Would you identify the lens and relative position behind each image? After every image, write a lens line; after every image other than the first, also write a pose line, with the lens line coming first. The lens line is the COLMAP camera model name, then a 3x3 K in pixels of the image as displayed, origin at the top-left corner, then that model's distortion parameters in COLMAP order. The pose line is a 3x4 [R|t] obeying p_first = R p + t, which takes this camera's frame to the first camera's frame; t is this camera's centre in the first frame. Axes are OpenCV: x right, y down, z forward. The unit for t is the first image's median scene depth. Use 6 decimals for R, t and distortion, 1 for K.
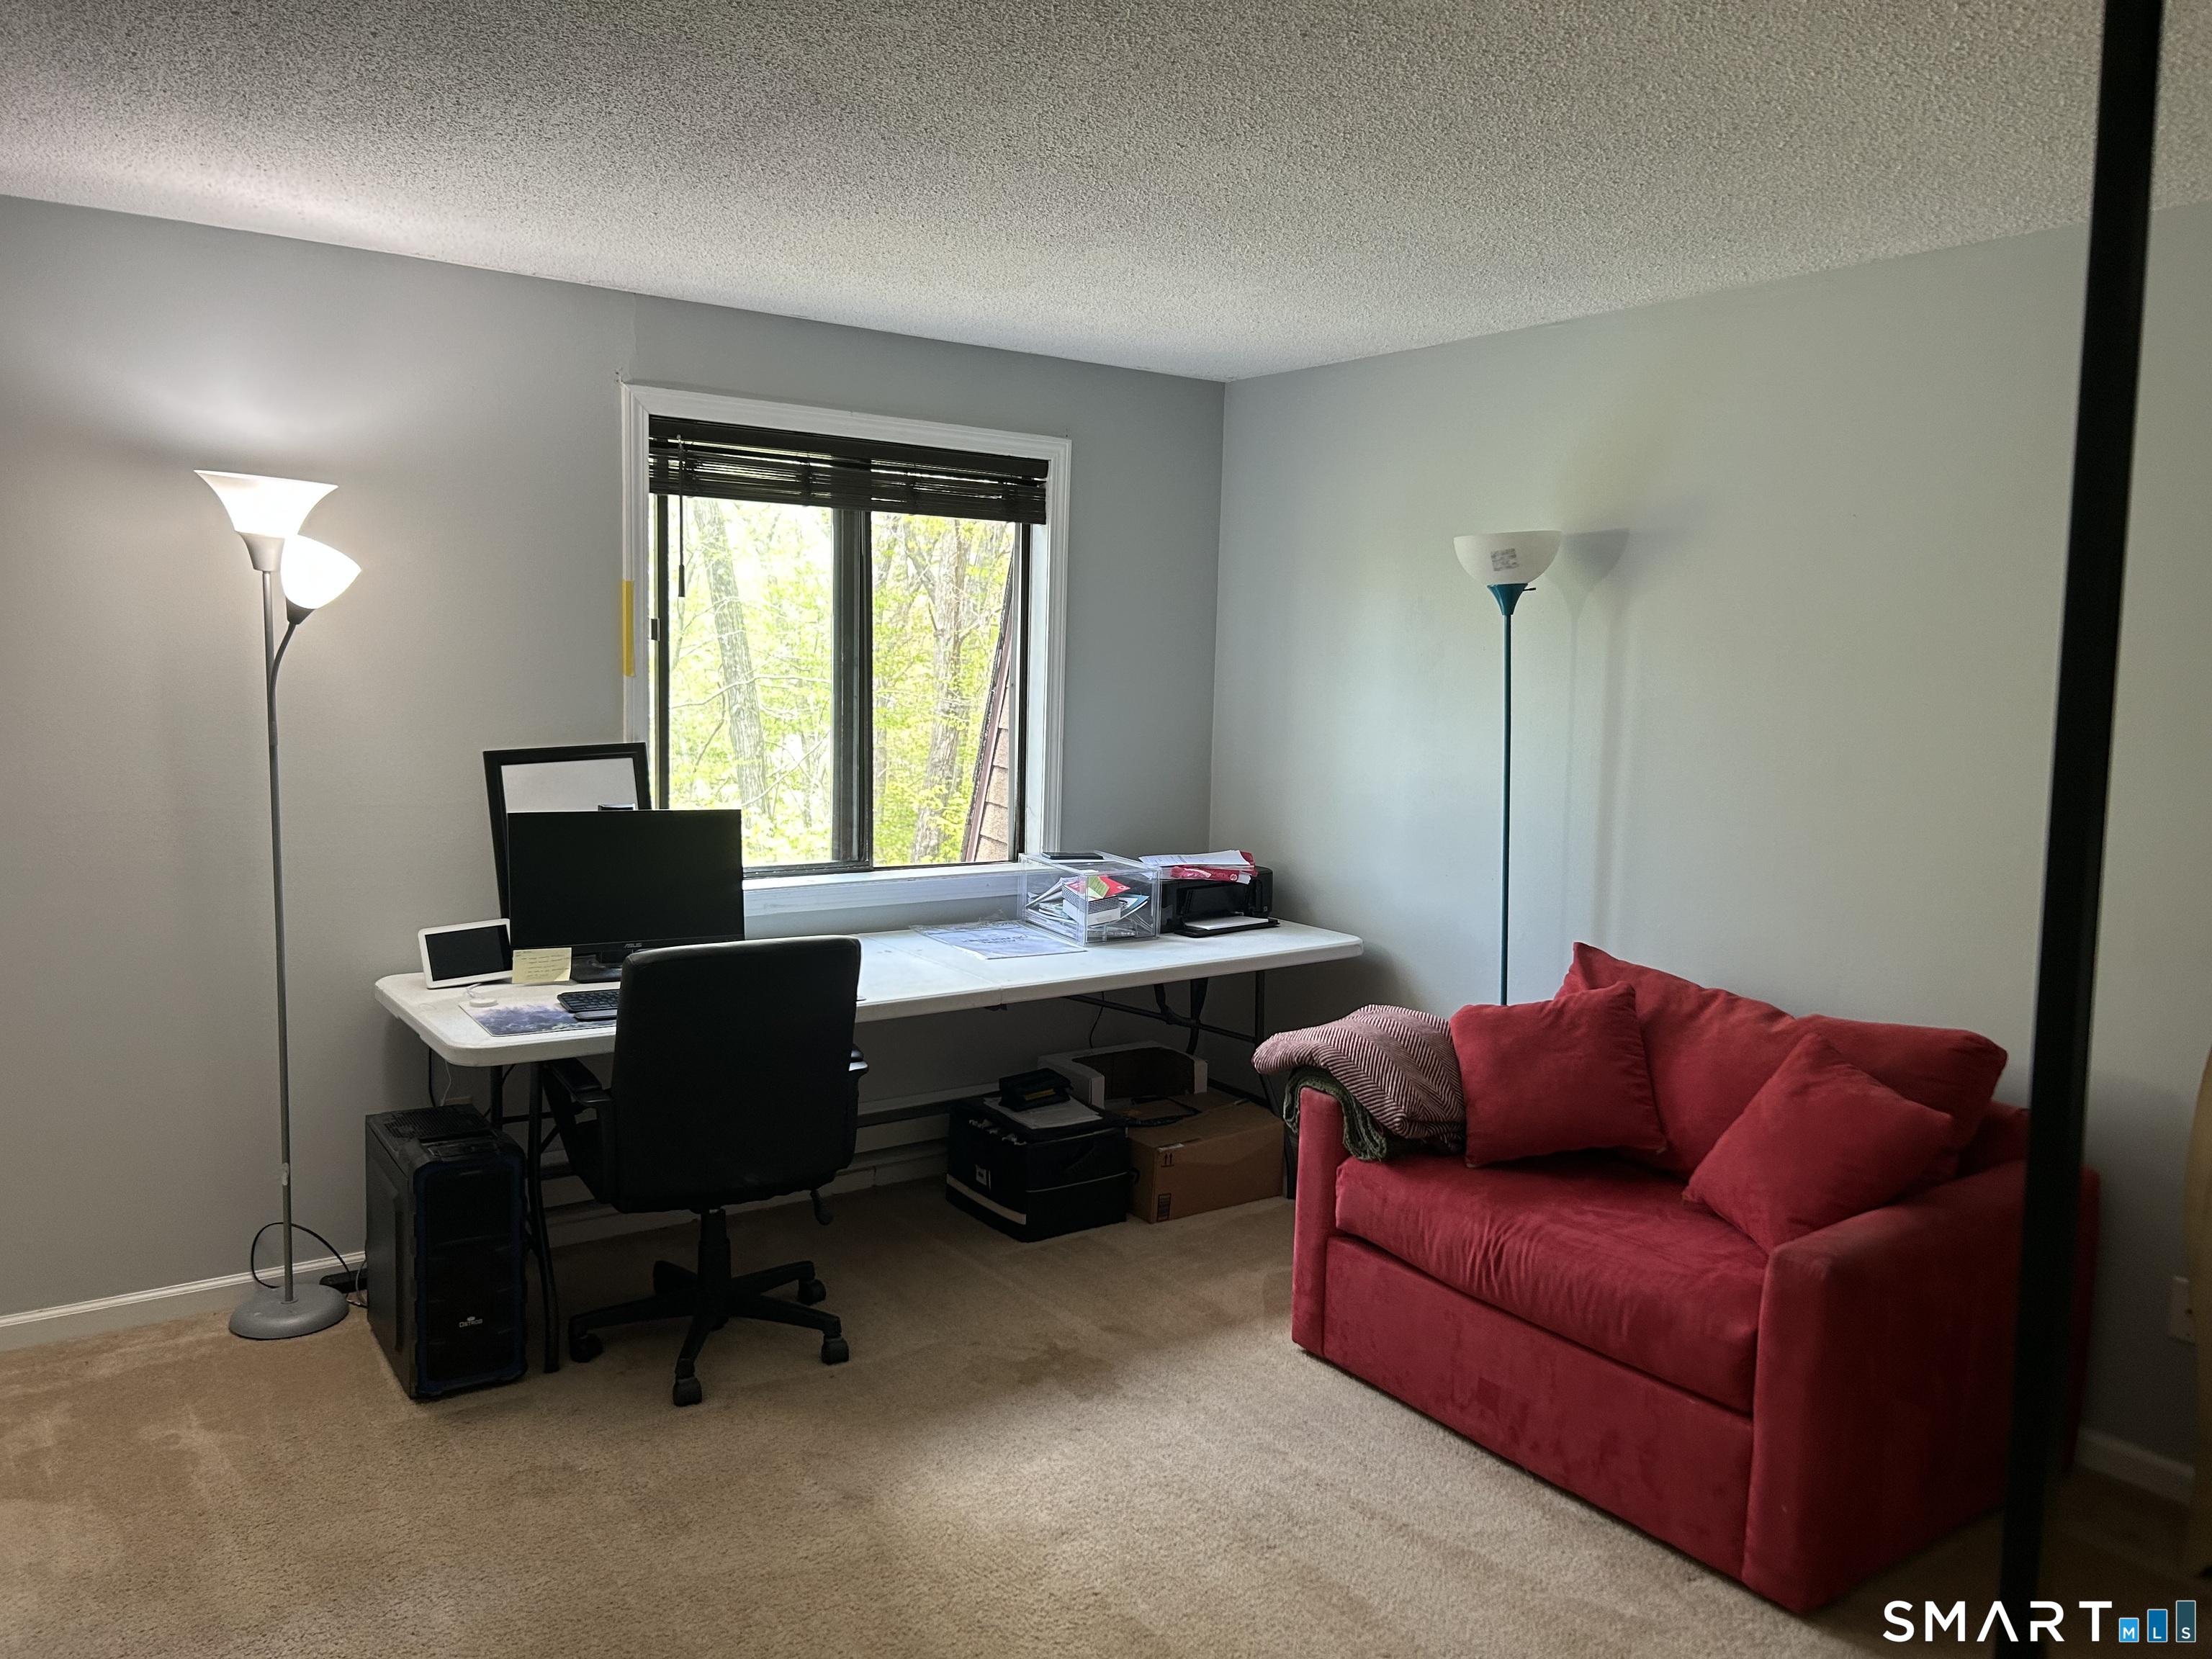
lens RADIAL K [[1643.0, 0, 1106.0], [0, 1643.0, 829.5], [0, 0, 1]] dist [0.050549, -0.008886]
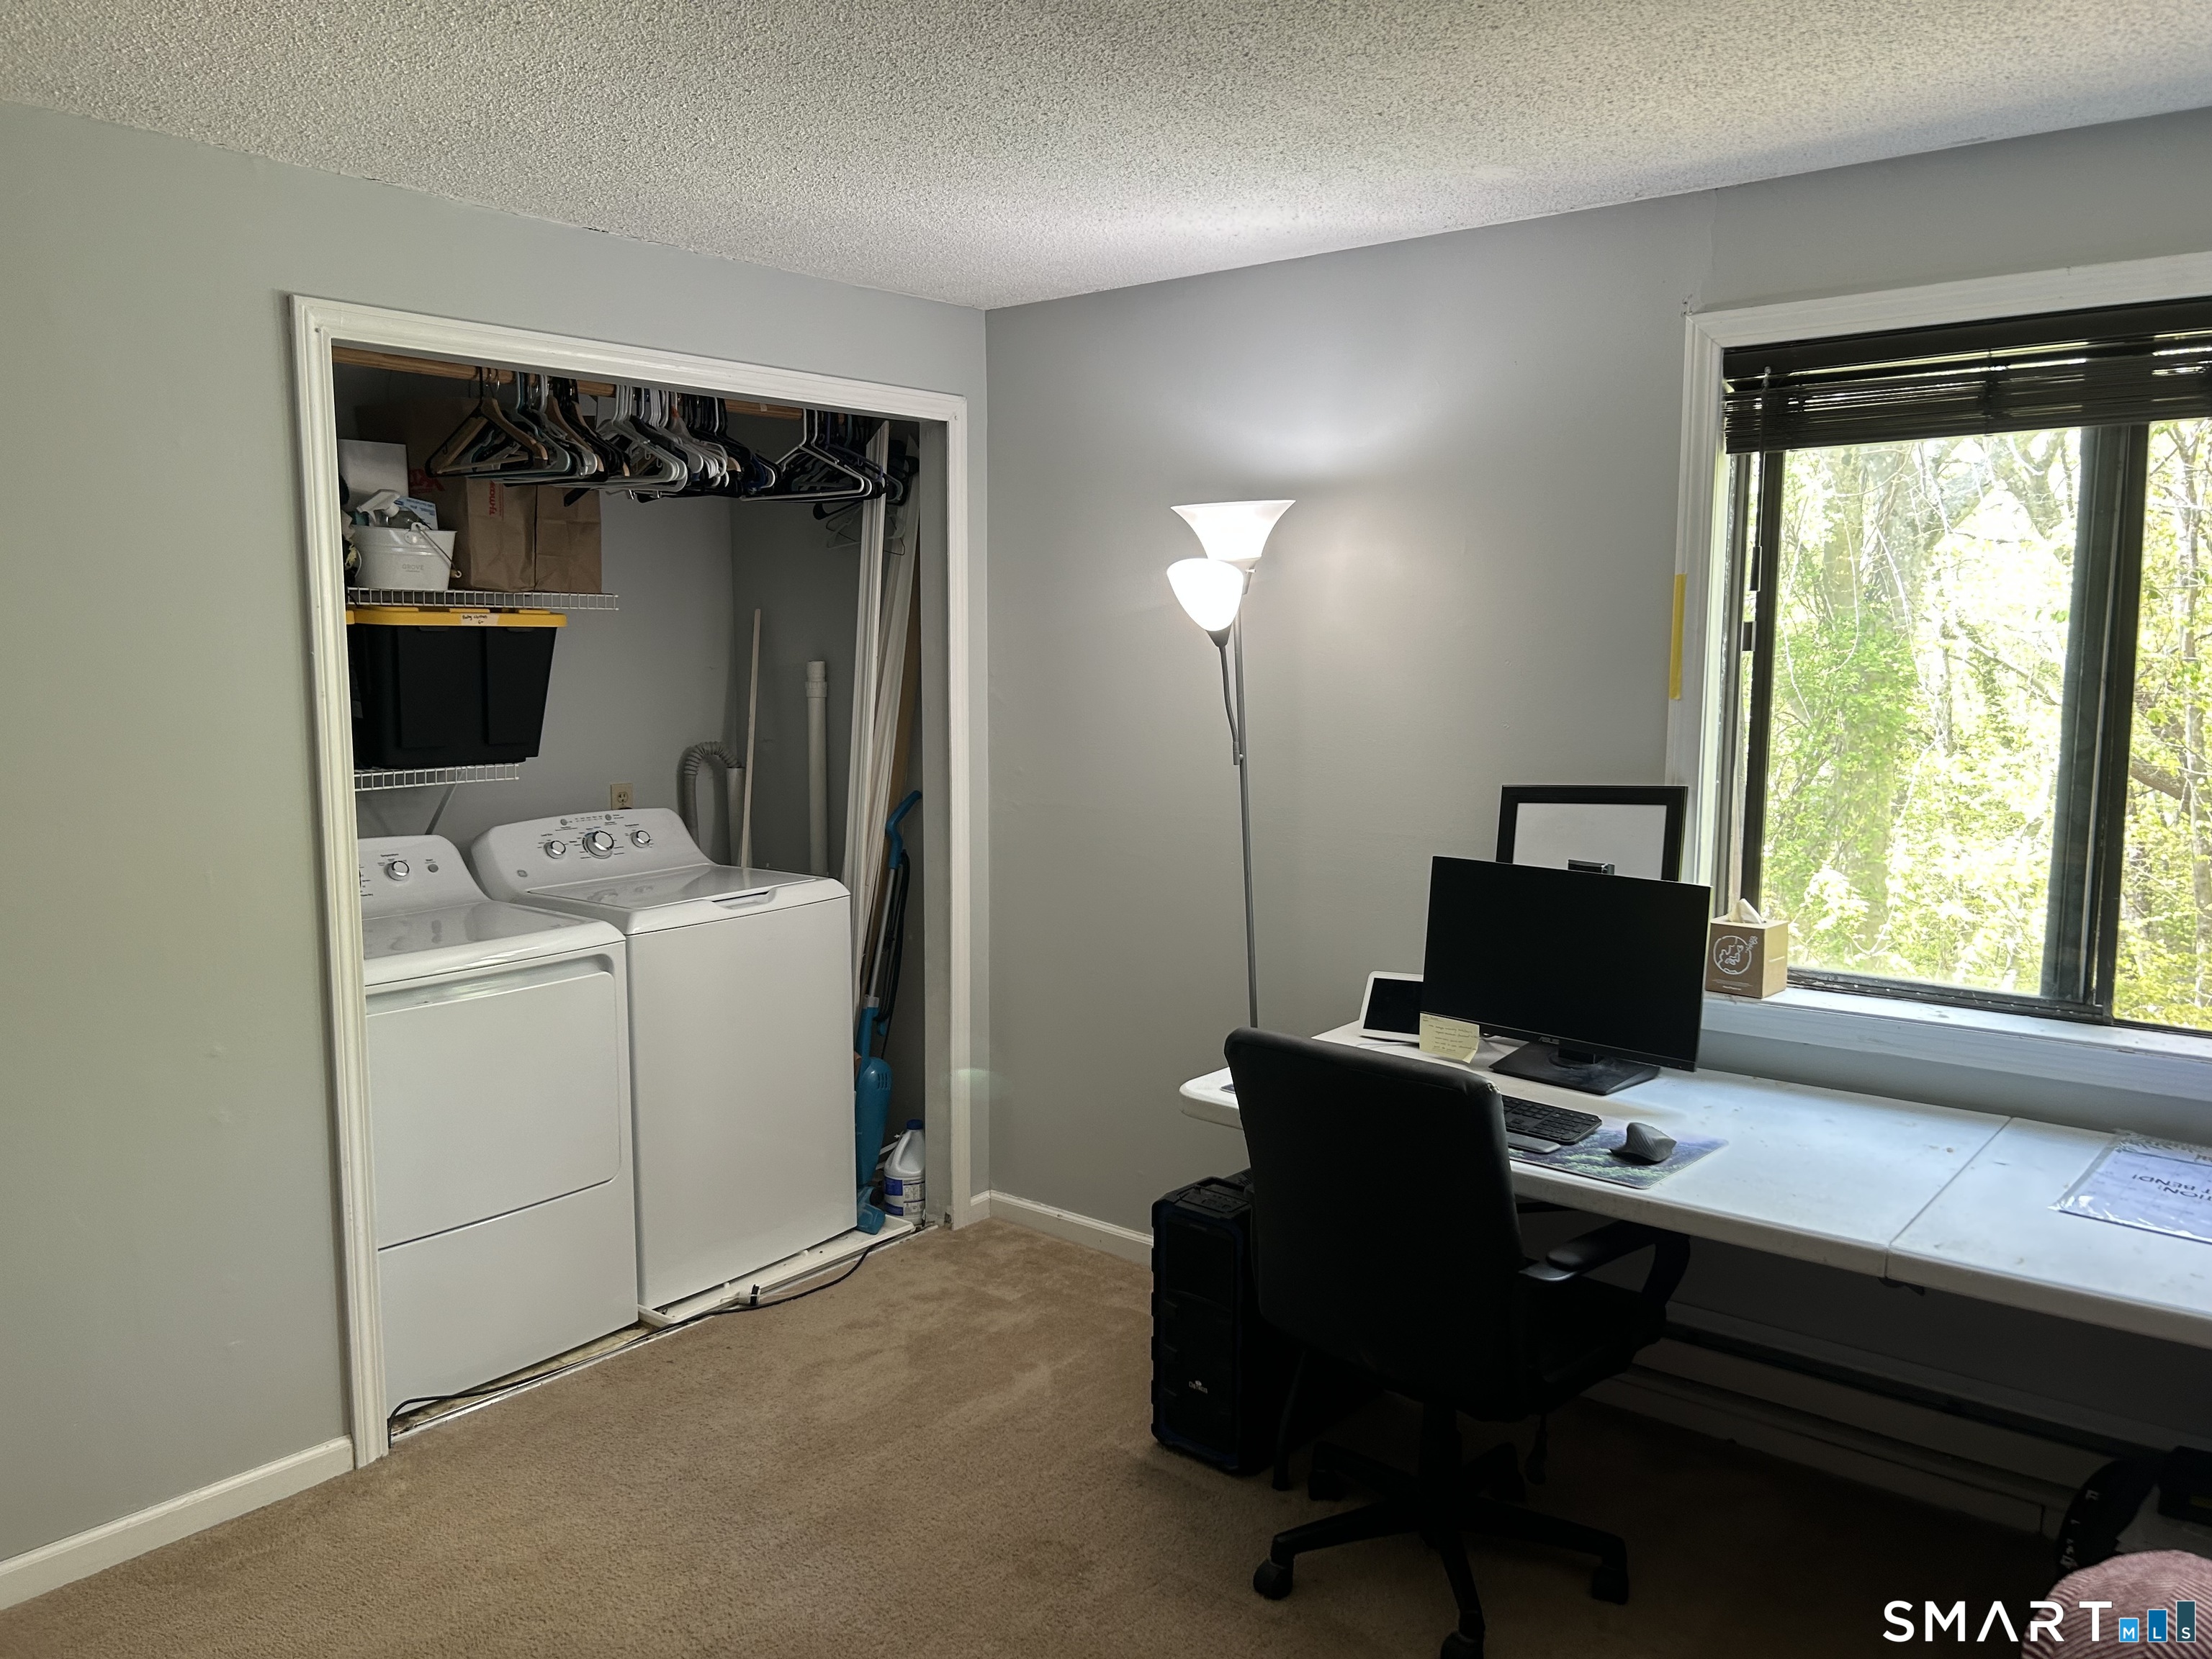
lens RADIAL K [[1707.1, 0, 1106.0], [0, 1707.1, 829.5], [0, 0, 1]] dist [0.047553, -0.005176]
pose [[0.263463, 0.092175, -0.960256, 0.412355], [-0.086617, 0.993664, 0.071617, -0.067713], [0.960773, 0.064306, 0.269777, 0.538150]]
